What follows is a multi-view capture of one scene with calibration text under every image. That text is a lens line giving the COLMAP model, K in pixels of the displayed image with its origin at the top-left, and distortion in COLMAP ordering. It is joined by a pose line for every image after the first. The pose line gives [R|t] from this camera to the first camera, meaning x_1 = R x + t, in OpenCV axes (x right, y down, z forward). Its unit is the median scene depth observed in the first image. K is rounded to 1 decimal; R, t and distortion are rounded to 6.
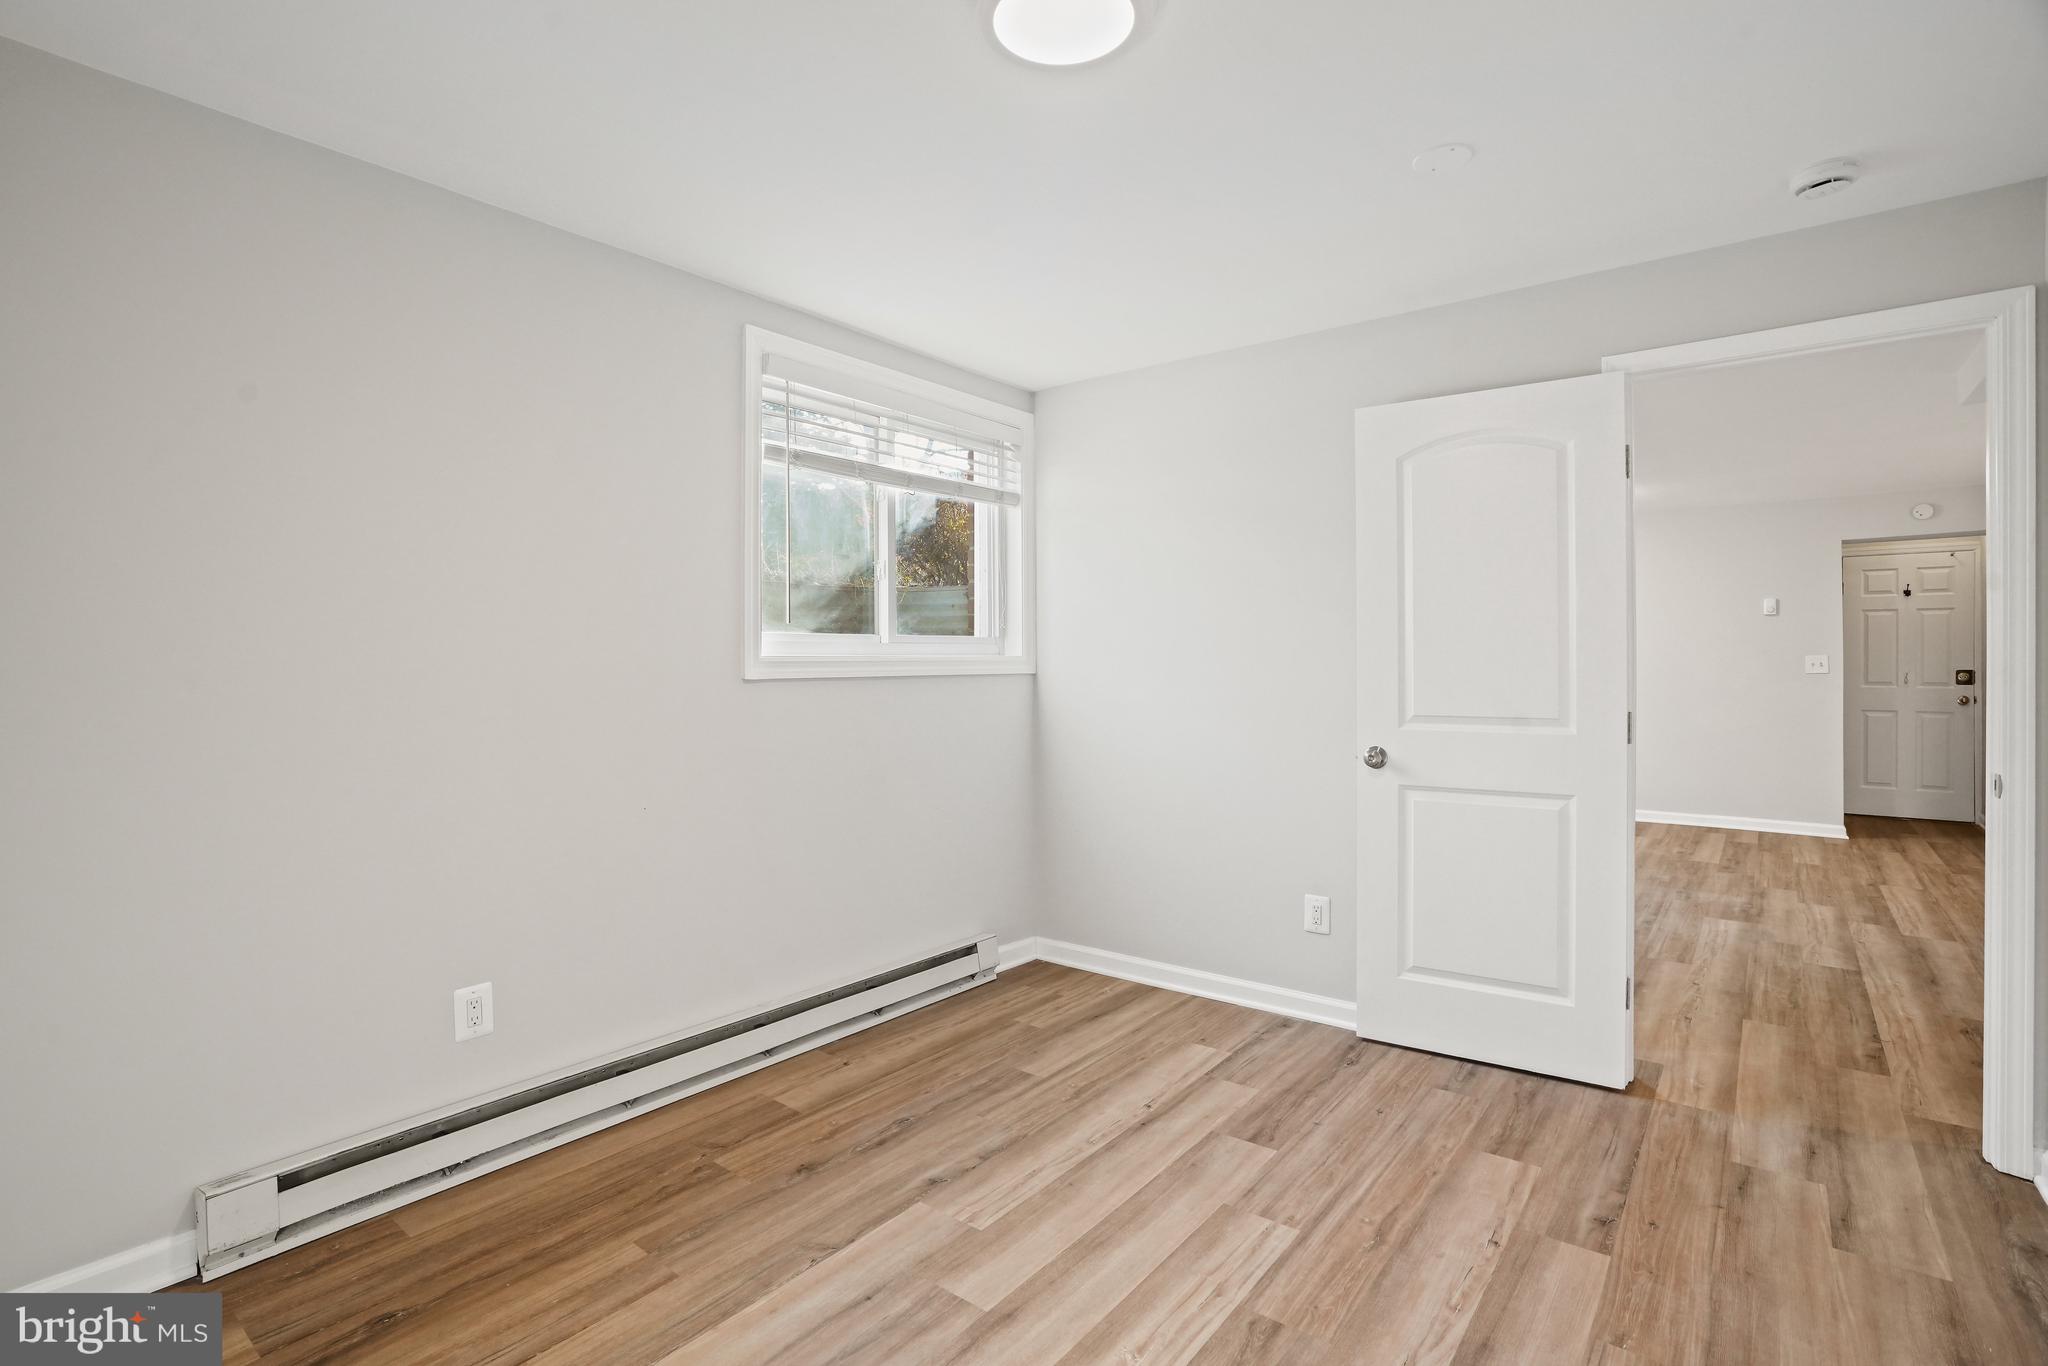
lens RADIAL K [[982.0, 0, 1016.2], [0, 982.0, 669.7], [0, 0, 1]] dist [-0.058853, 0.025448]
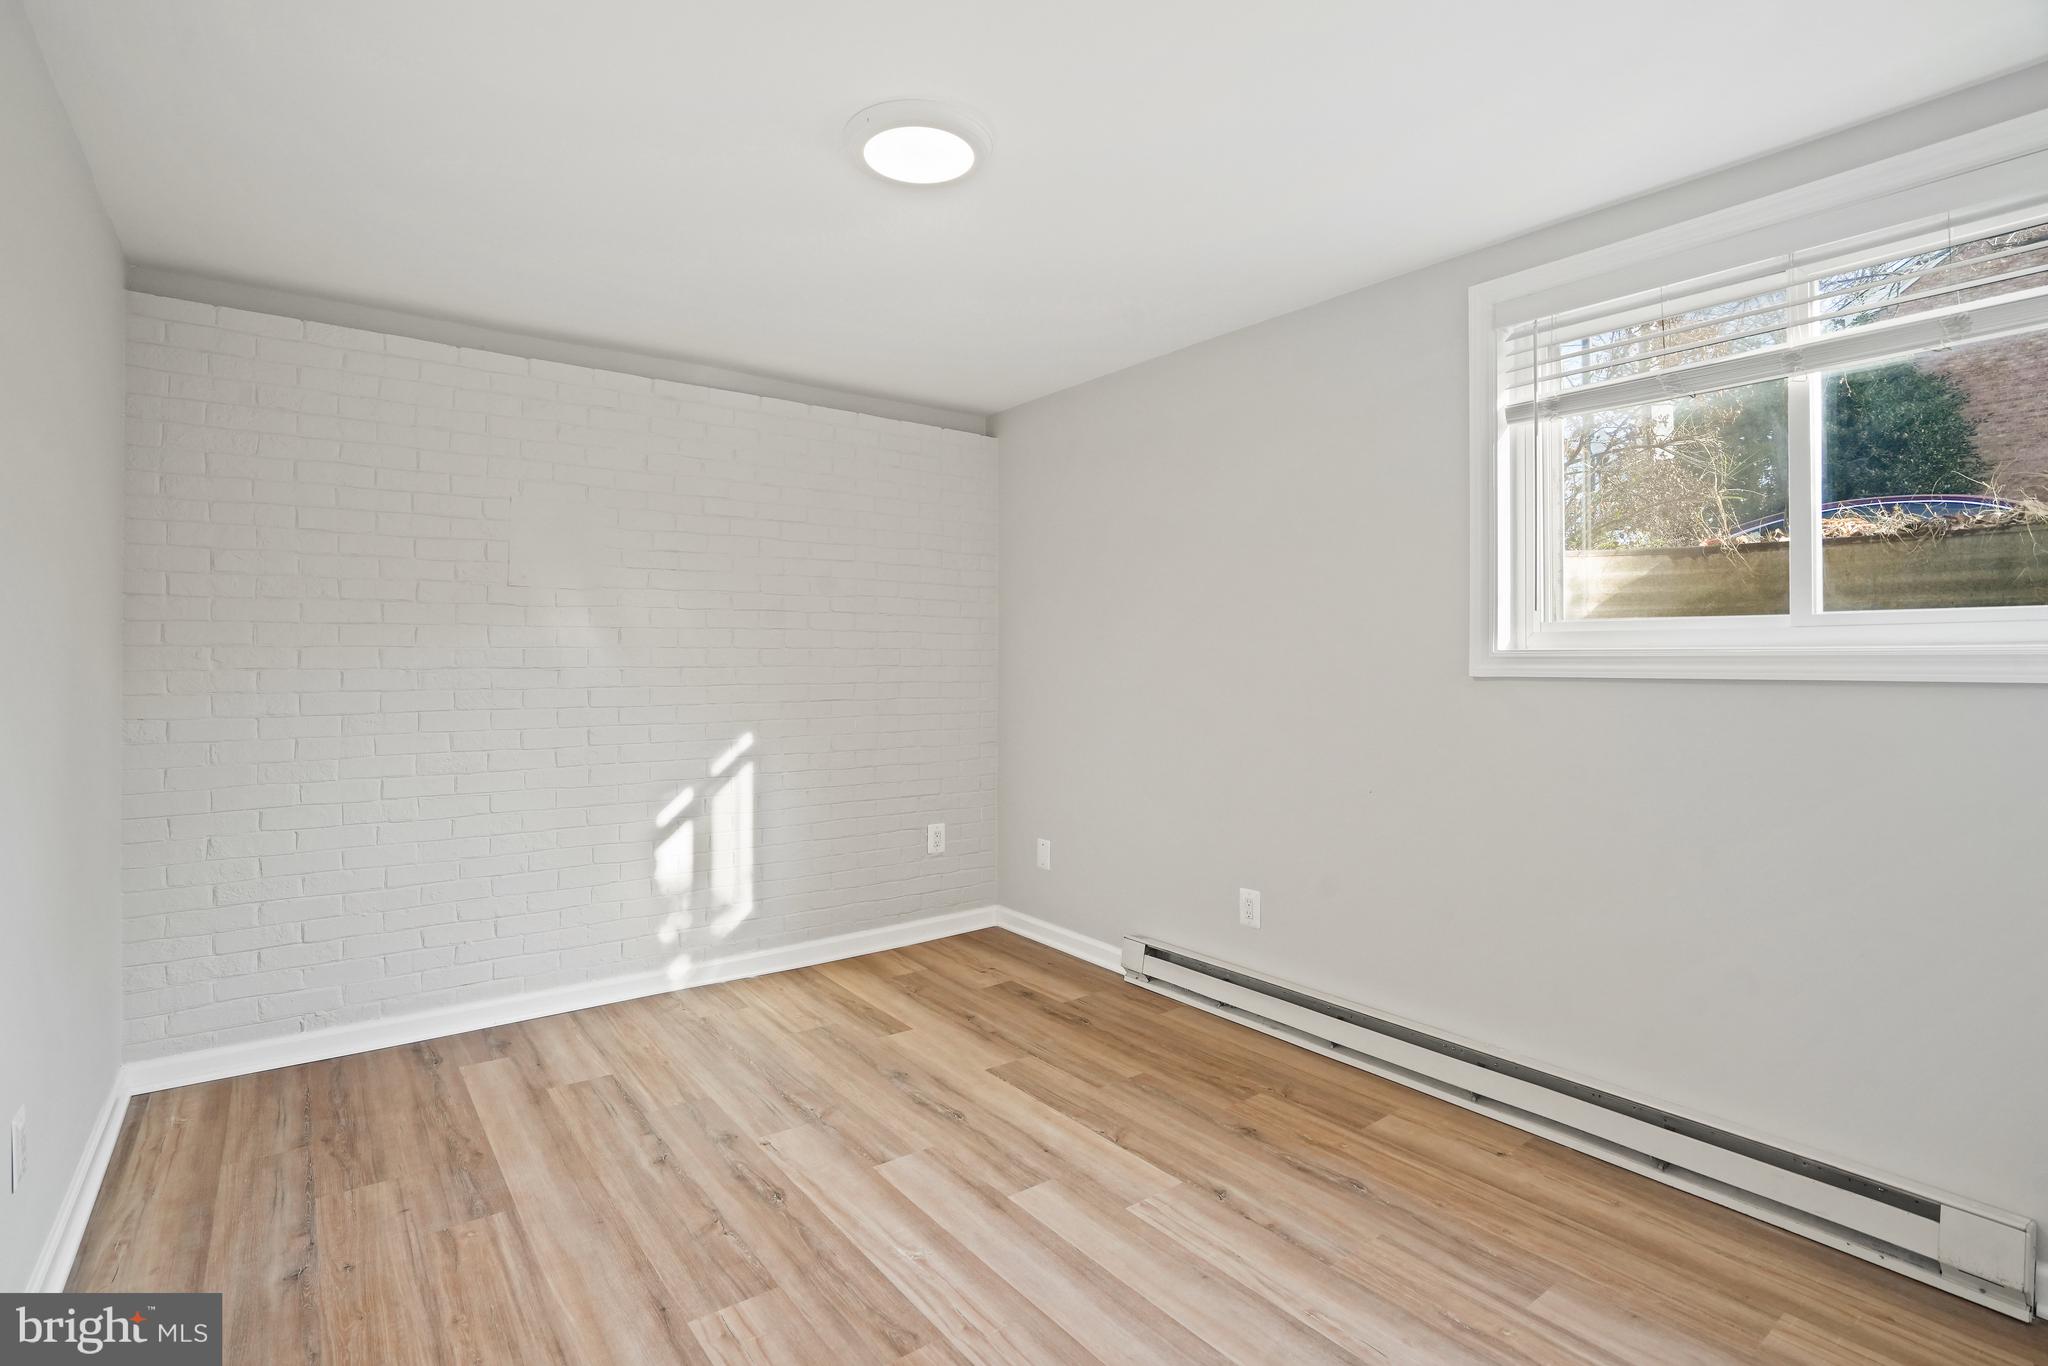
lens RADIAL K [[982.0, 0, 1016.2], [0, 982.0, 669.7], [0, 0, 1]] dist [-0.058853, 0.025448]
pose [[-0.258479, 0.011785, -0.965945, 0.883113], [-0.005665, 0.999890, 0.013715, -0.009262], [0.966000, 0.009017, -0.258384, 1.027839]]
